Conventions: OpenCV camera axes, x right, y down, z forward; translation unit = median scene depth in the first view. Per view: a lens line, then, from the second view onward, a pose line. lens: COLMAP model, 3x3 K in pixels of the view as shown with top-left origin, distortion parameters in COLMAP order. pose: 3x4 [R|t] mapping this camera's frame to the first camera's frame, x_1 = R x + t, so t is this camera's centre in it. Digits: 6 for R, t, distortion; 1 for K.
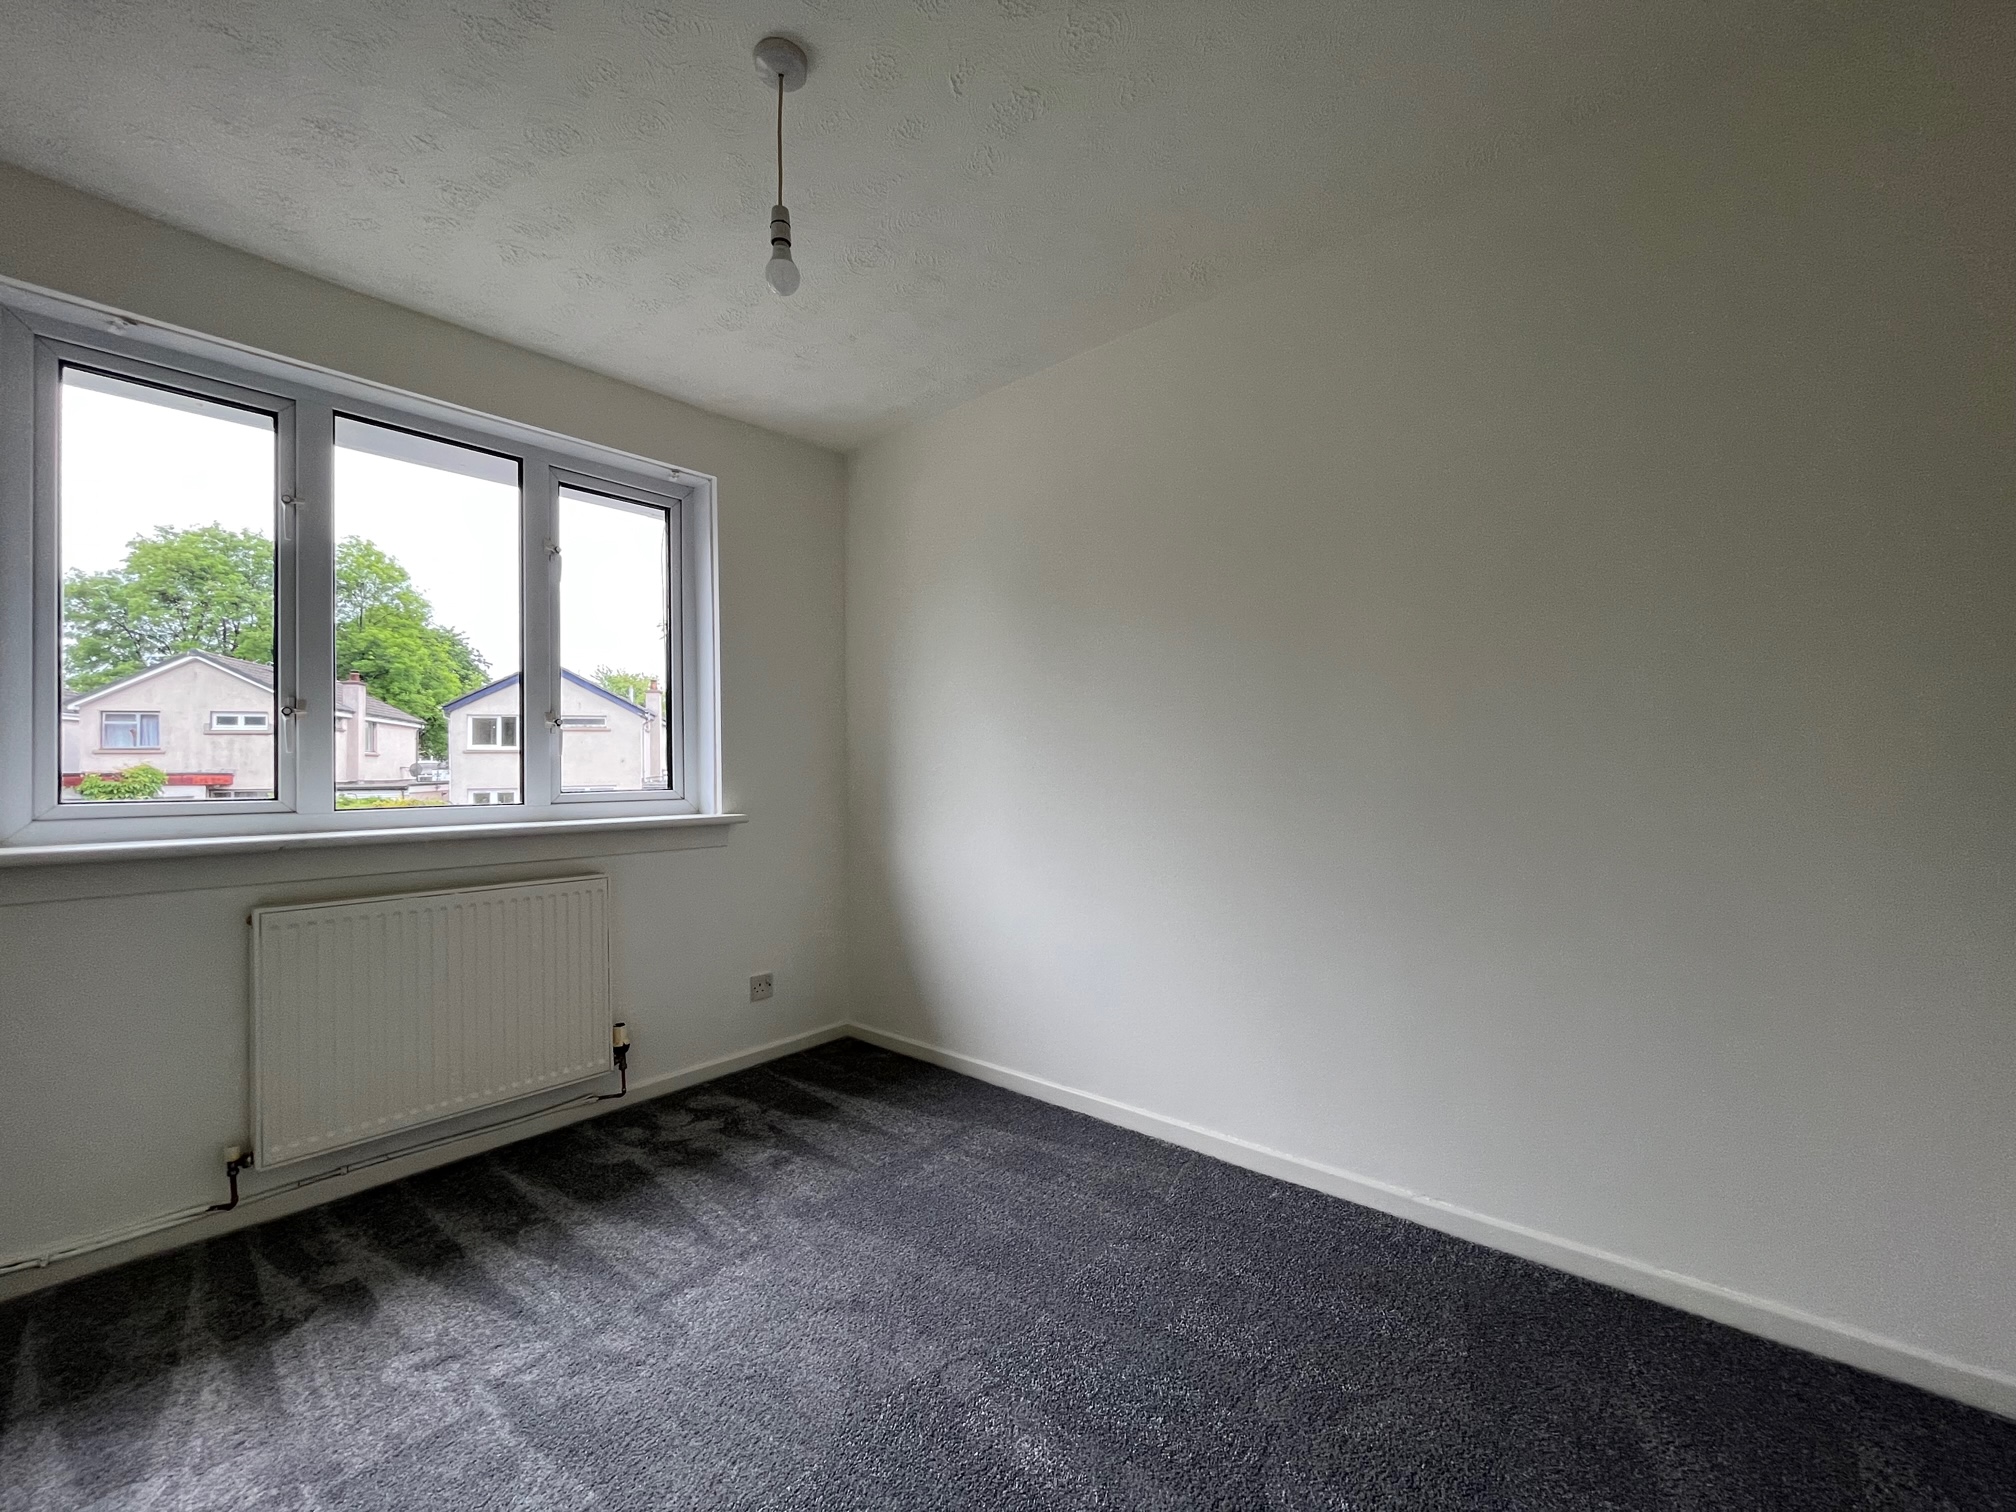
lens RADIAL K [[815.3, 0, 1017.6], [0, 815.3, 755.1], [0, 0, 1]] dist [0.000522, -0.000667]
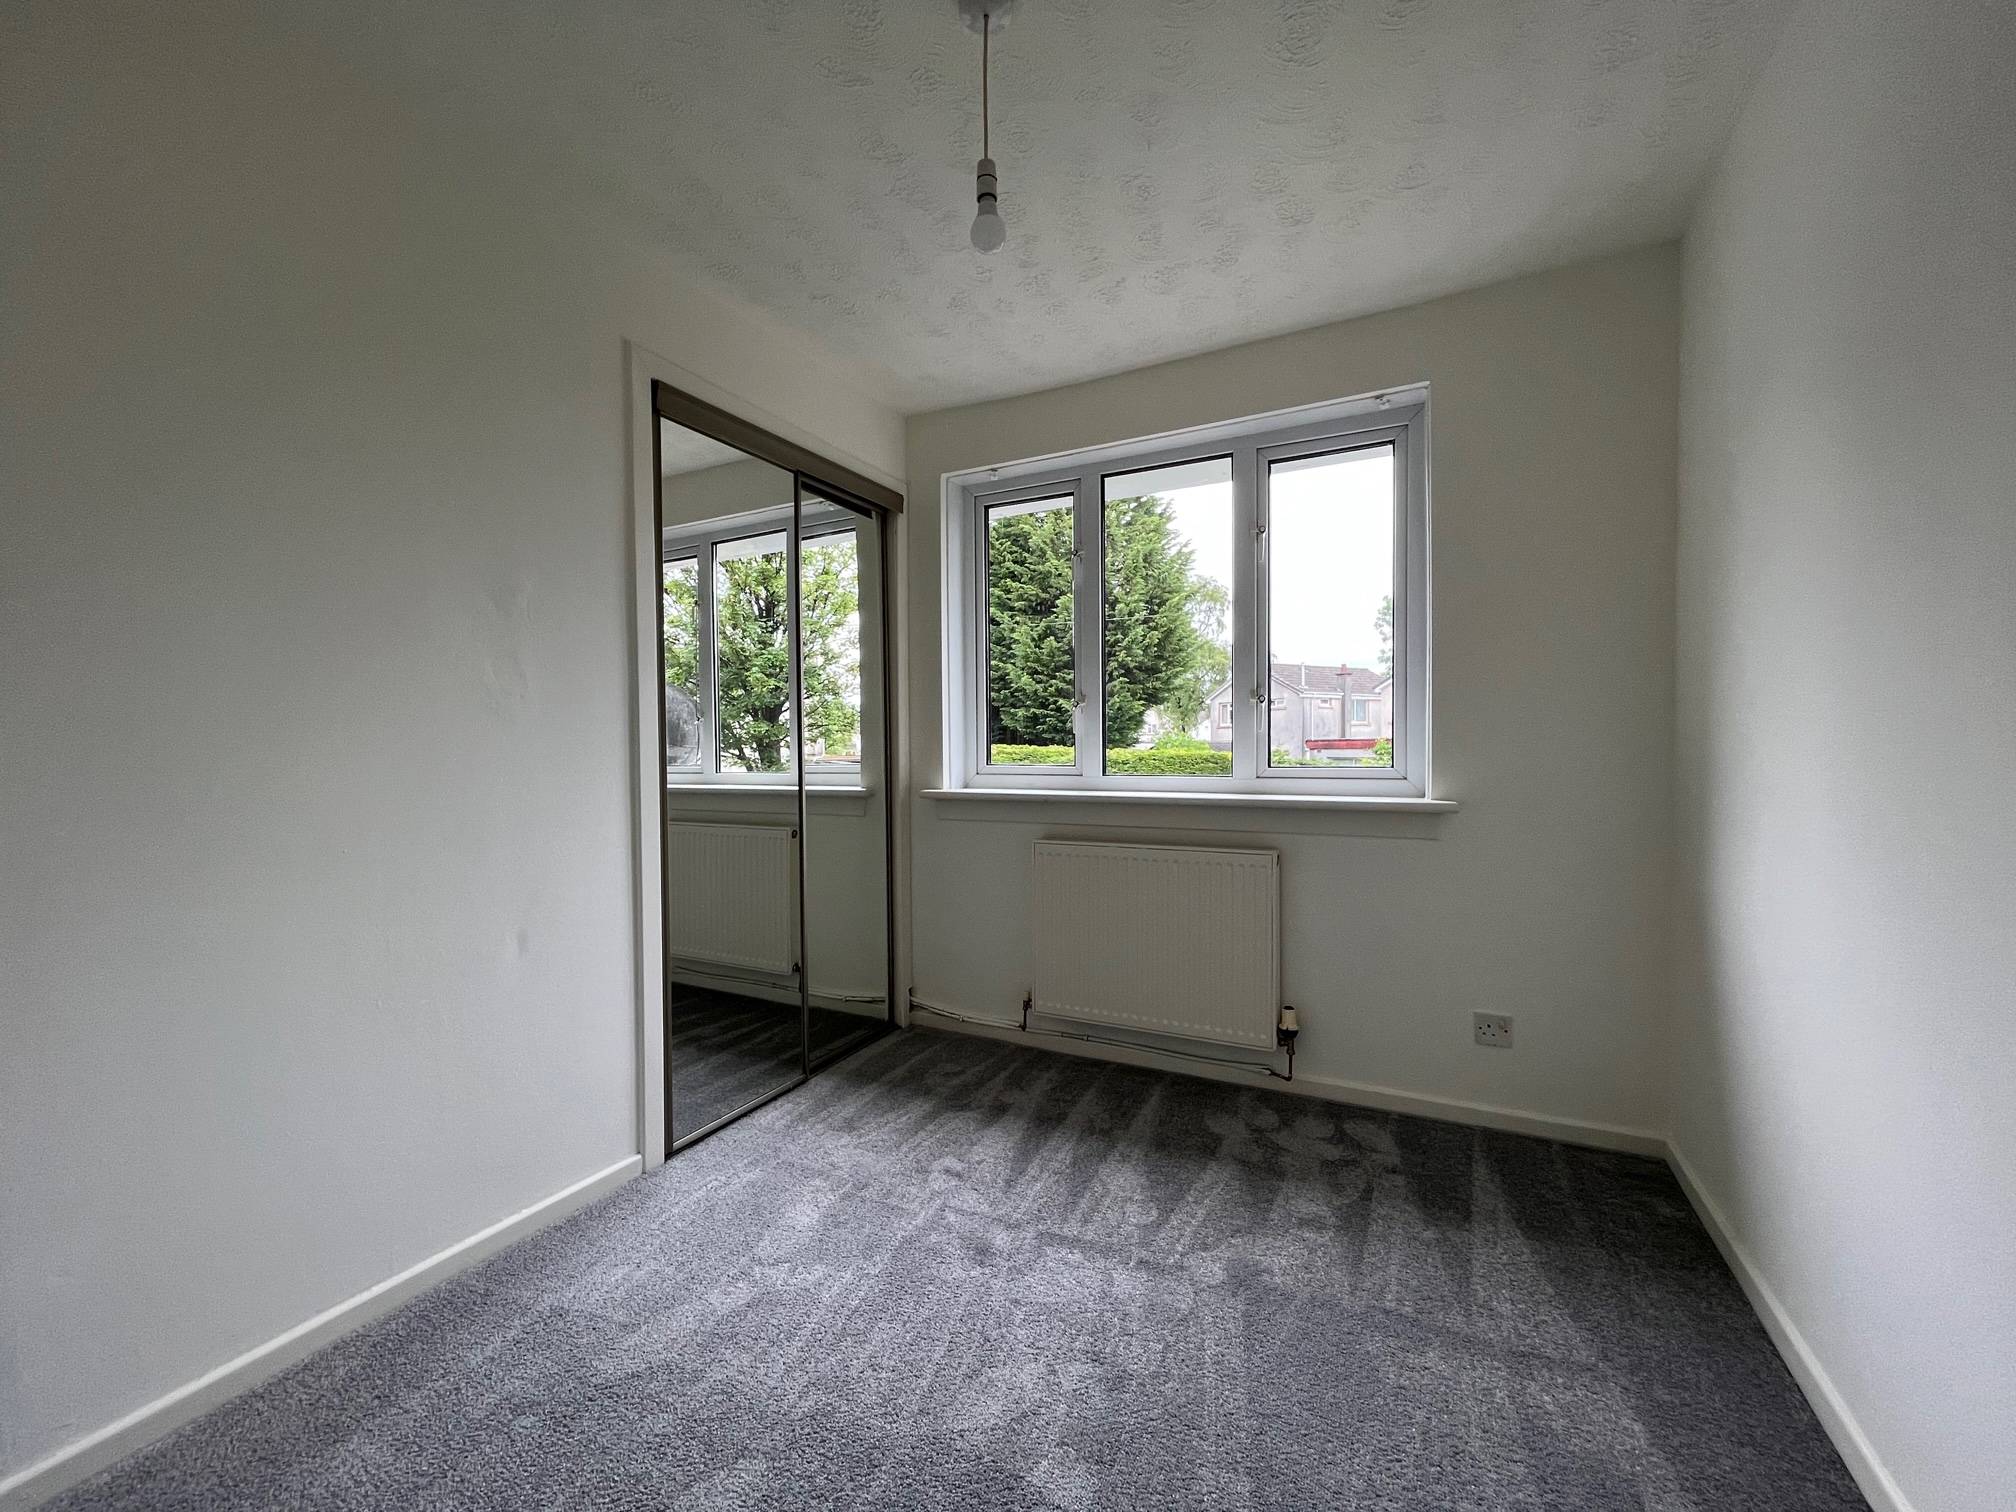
lens RADIAL K [[815.3, 0, 990.5], [0, 815.3, 756.9], [0, 0, 1]] dist [0.000522, -0.000667]
pose [[0.228336, 0.018522, -0.973406, 0.383946], [0.019984, 0.999519, 0.023707, 0.002767], [0.973377, -0.024866, 0.227856, 0.459050]]
